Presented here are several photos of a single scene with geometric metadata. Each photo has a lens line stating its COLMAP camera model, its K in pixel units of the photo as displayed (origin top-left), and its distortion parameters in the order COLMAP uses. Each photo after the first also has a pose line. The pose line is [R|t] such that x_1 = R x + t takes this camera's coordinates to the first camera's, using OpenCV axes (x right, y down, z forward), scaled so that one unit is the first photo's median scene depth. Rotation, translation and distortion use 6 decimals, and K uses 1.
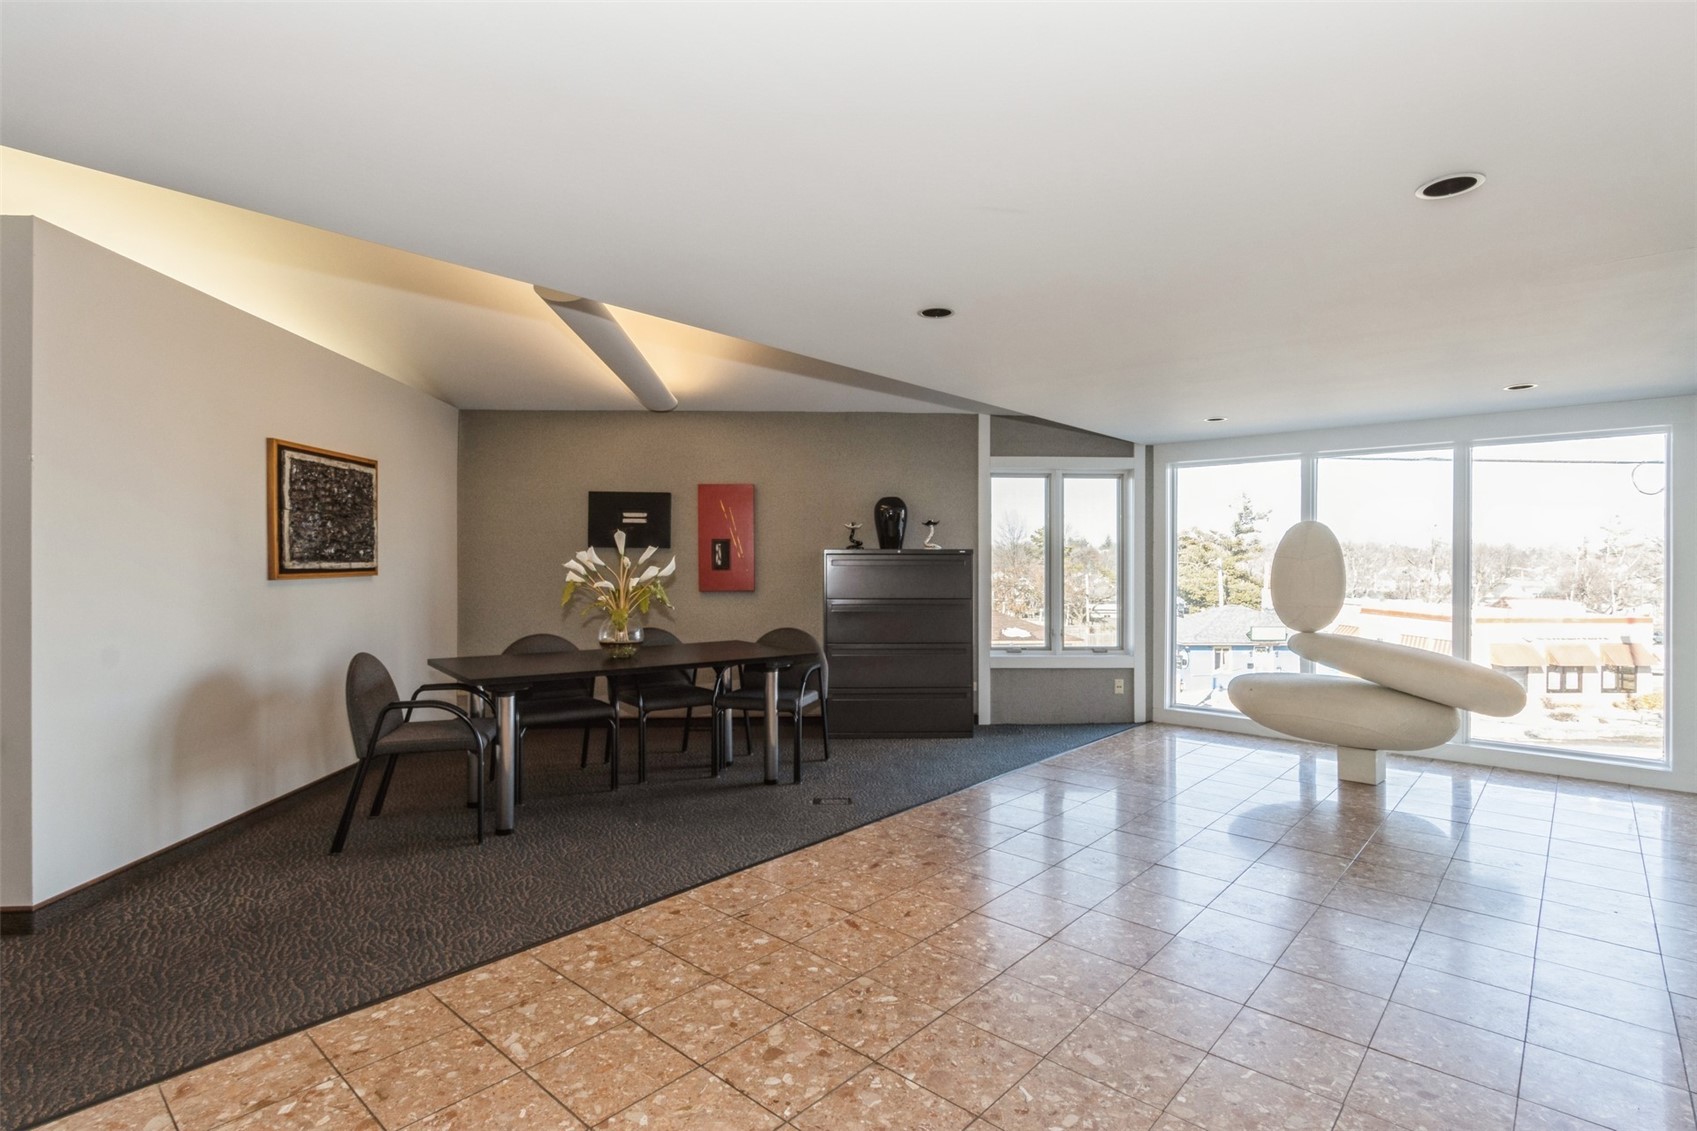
lens RADIAL K [[786.3, 0, 872.7], [0, 786.3, 554.9], [0, 0, 1]] dist [0.002396, -0.003075]
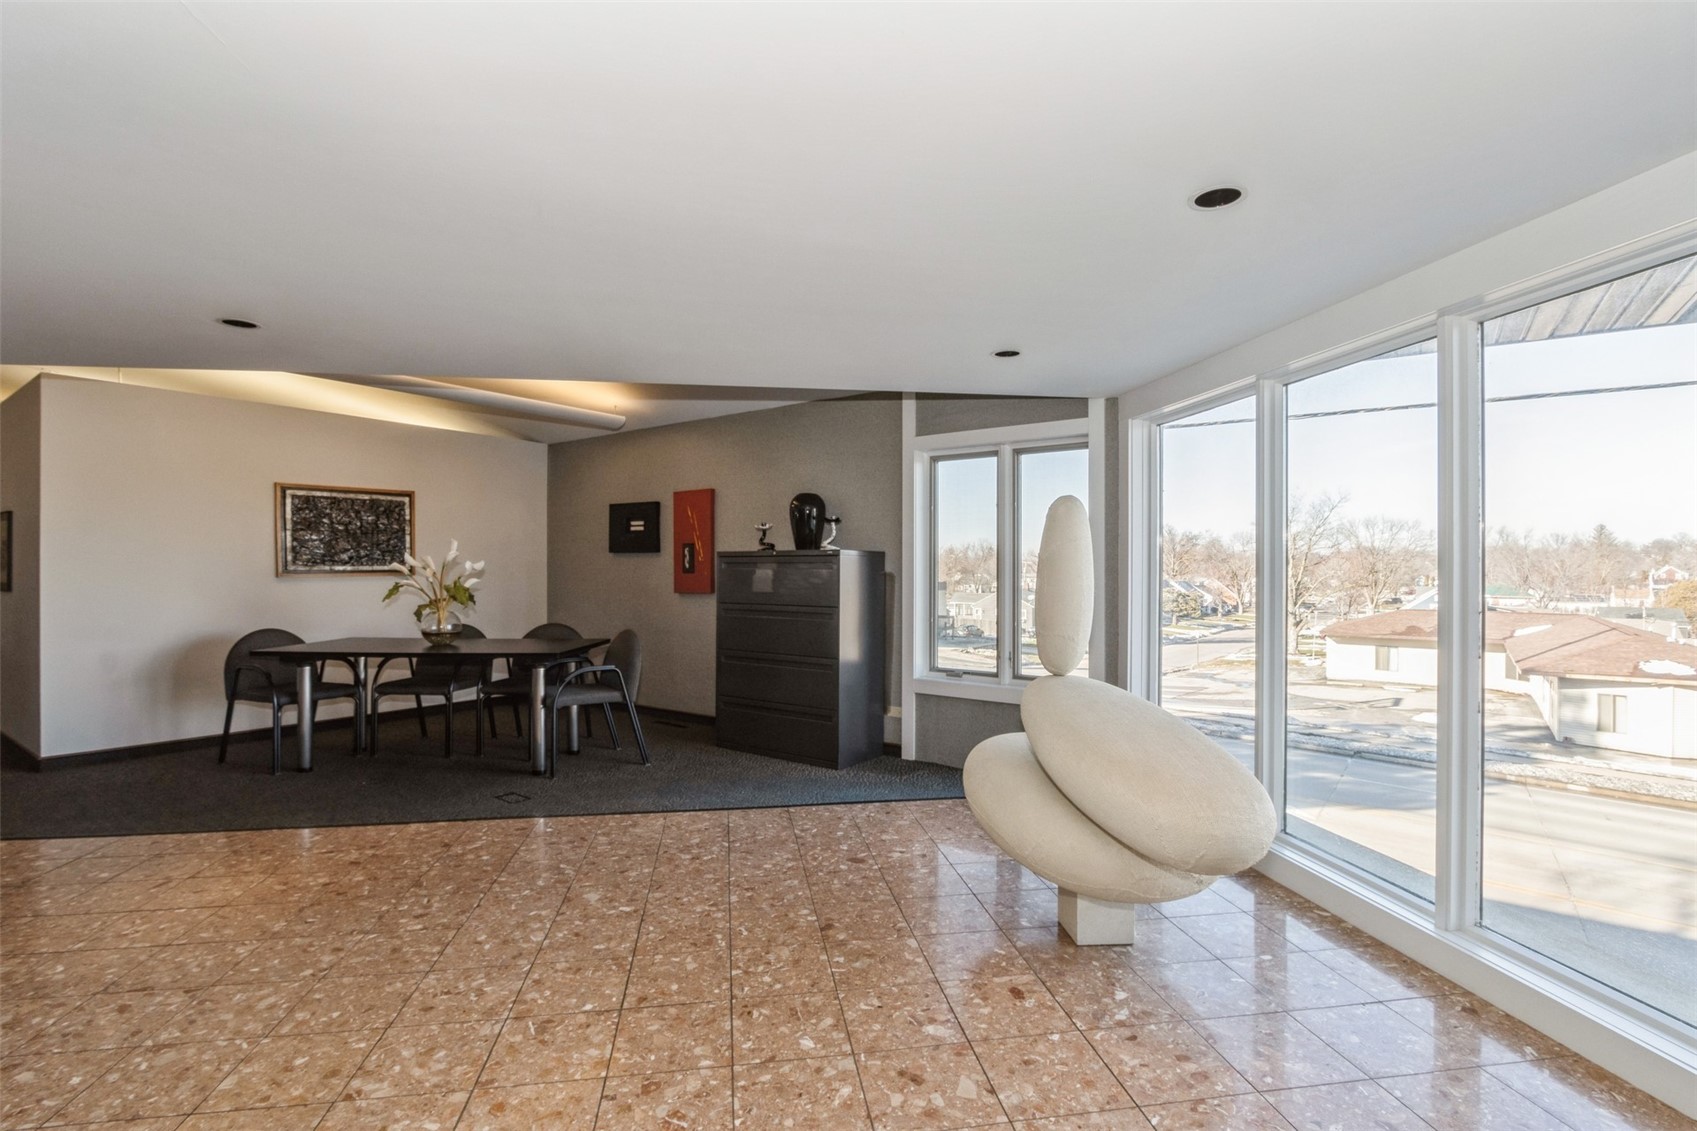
lens RADIAL K [[786.3, 0, 850.2], [0, 786.3, 563.1], [0, 0, 1]] dist [0.002396, -0.003075]
pose [[0.779902, -0.002603, -0.625896, 0.628847], [0.006768, 0.999968, 0.004275, 0.003582], [0.625865, -0.007570, 0.779895, 0.319482]]
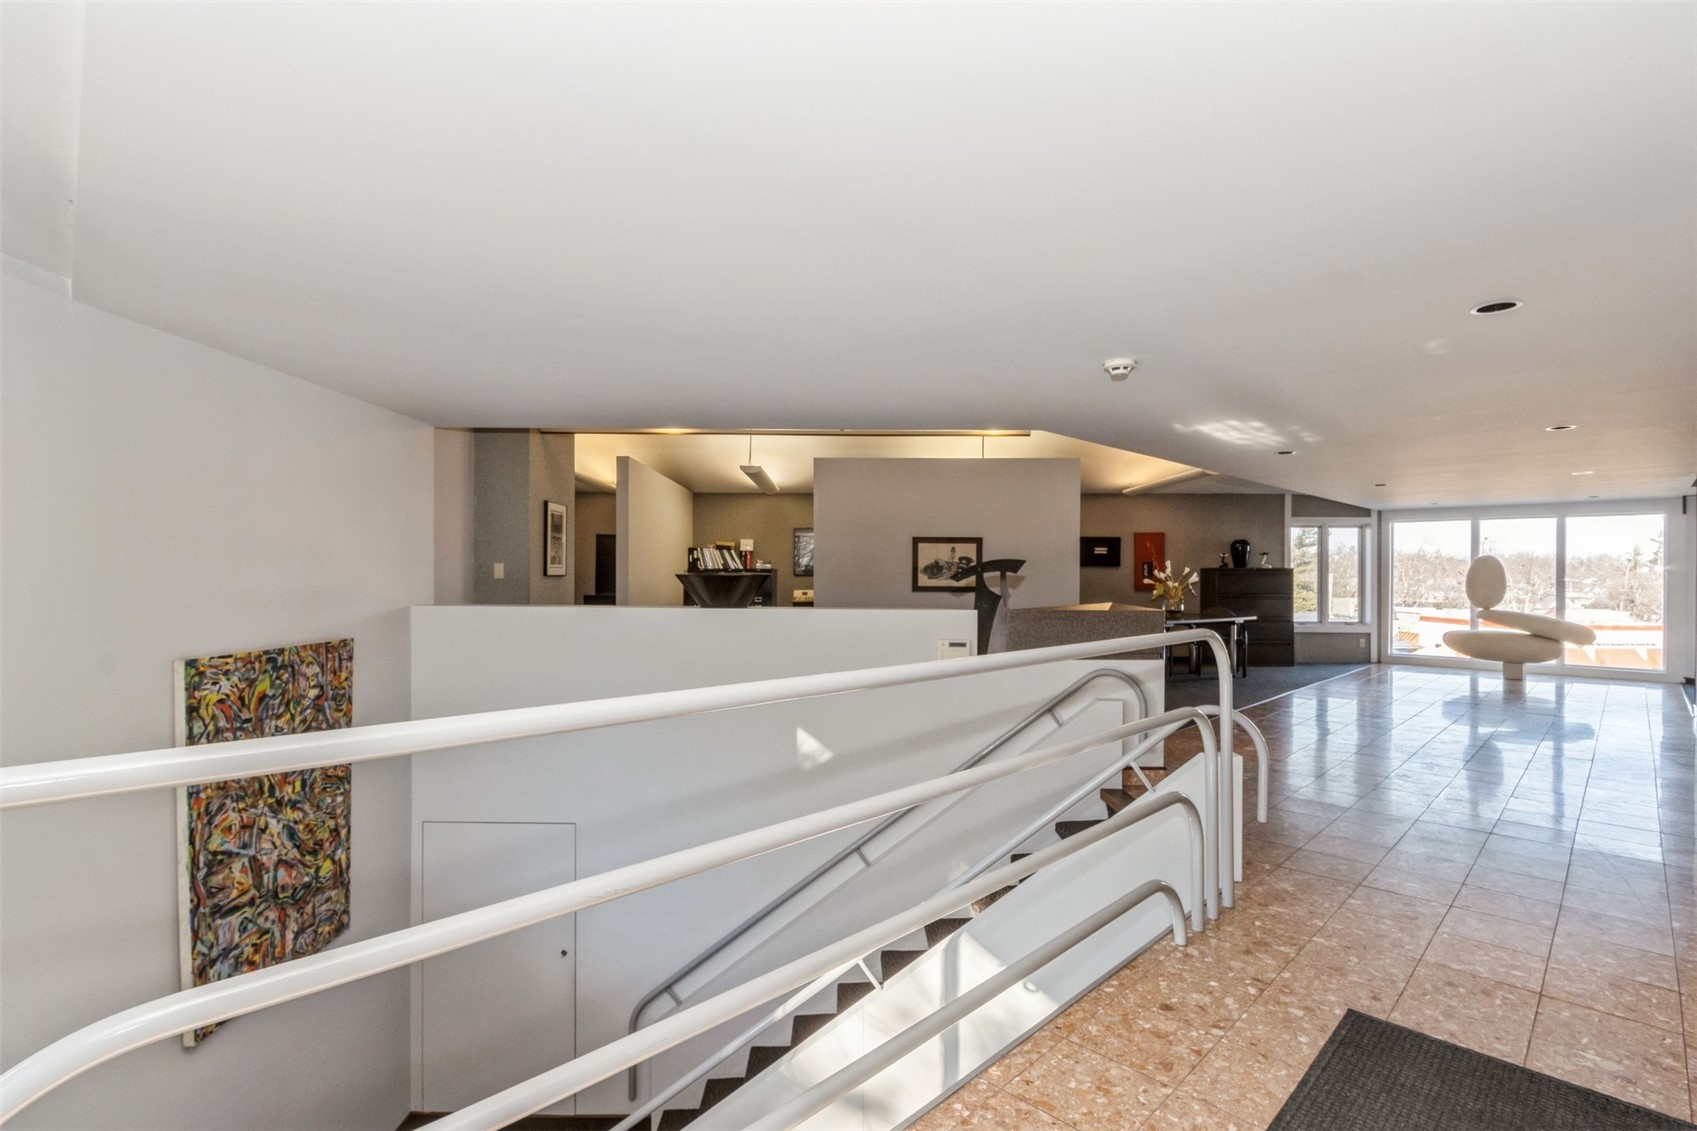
lens RADIAL K [[786.3, 0, 865.0], [0, 786.3, 573.6], [0, 0, 1]] dist [0.002396, -0.003075]
pose [[0.999214, 0.001410, -0.039627, -0.792859], [-0.000994, 0.999944, 0.010493, -0.011350], [0.039639, -0.010445, 0.999159, -0.901959]]
